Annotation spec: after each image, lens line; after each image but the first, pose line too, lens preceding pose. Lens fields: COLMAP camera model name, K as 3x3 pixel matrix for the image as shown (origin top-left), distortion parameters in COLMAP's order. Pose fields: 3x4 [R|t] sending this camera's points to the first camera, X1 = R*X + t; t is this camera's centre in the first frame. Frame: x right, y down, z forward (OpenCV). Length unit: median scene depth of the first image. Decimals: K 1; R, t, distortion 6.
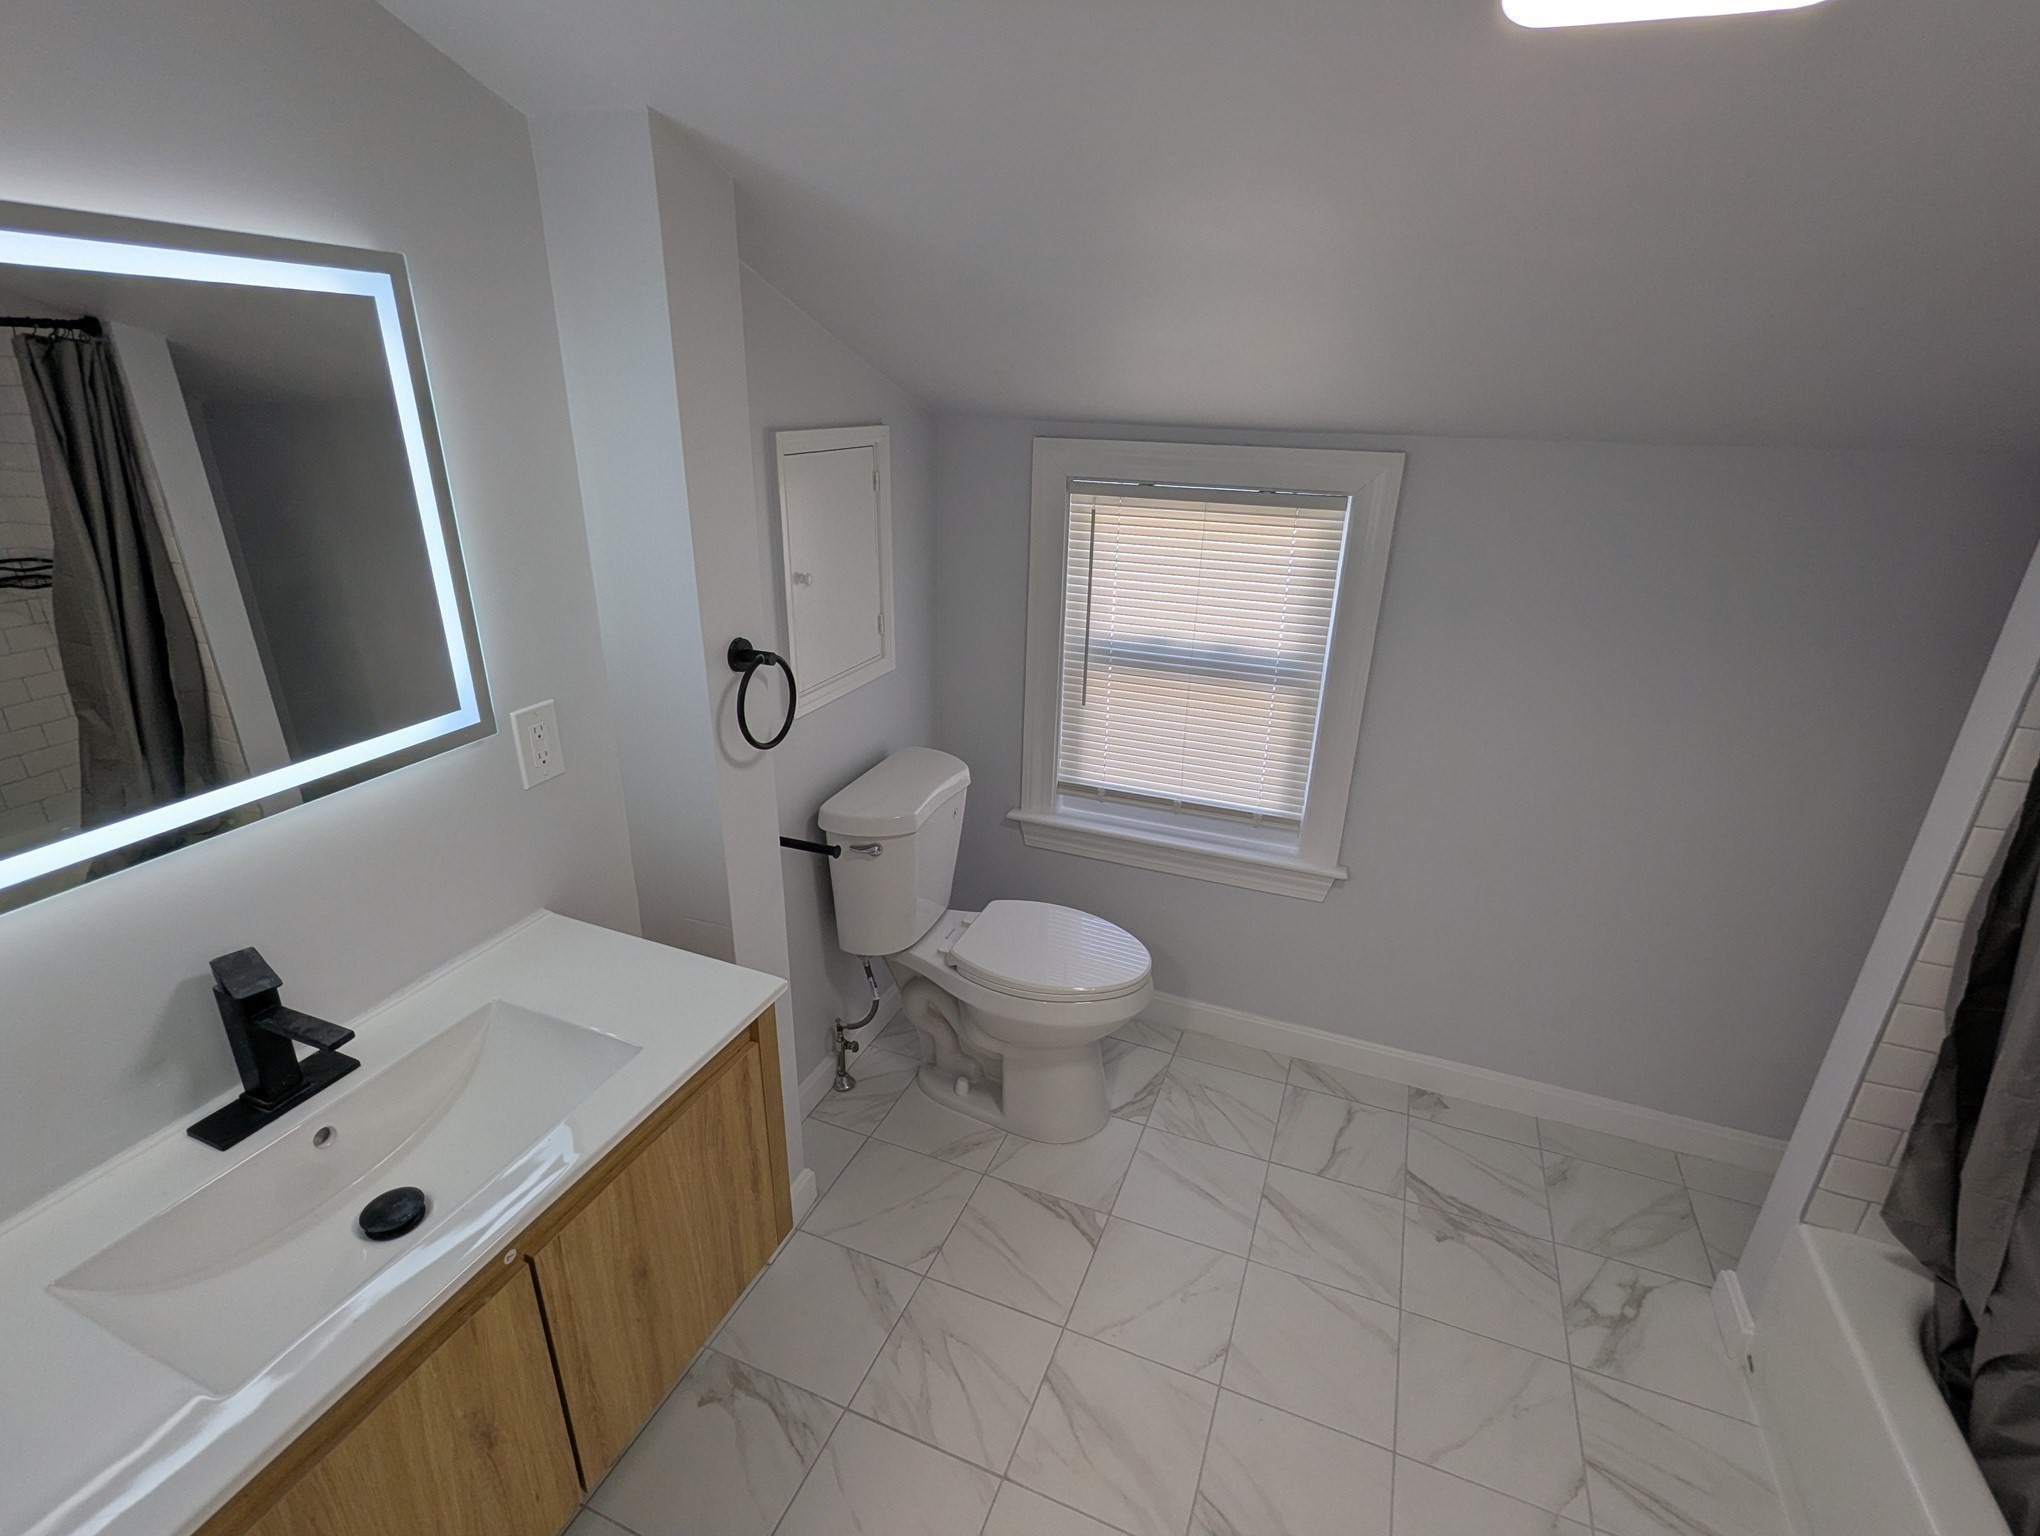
lens RADIAL K [[966.1, 0, 1016.7], [0, 966.1, 776.7], [0, 0, 1]] dist [-0.000514, 0.005539]
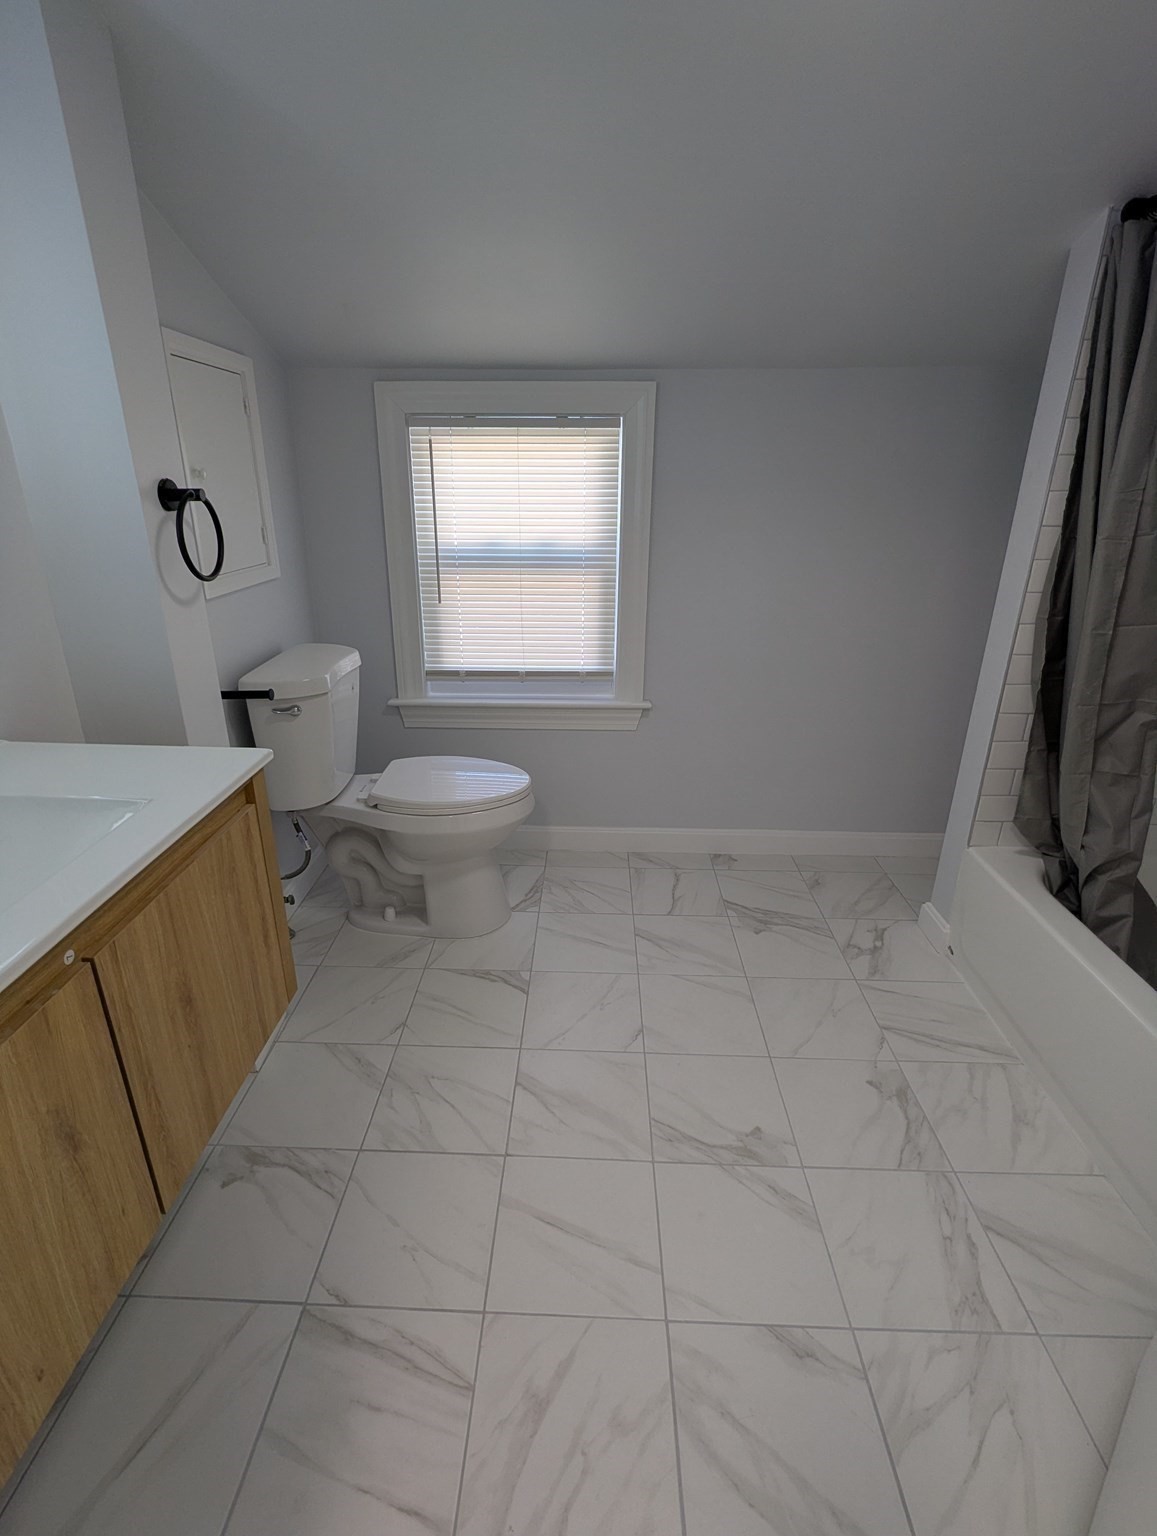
lens RADIAL K [[724.3, 0, 561.6], [0, 724.3, 766.0], [0, 0, 1]] dist [-0.000123, -0.000632]
pose [[0.941920, -0.140171, 0.305186, -0.115614], [0.143426, 0.989590, 0.011848, 0.171844], [-0.303670, 0.032612, 0.952219, 0.062997]]
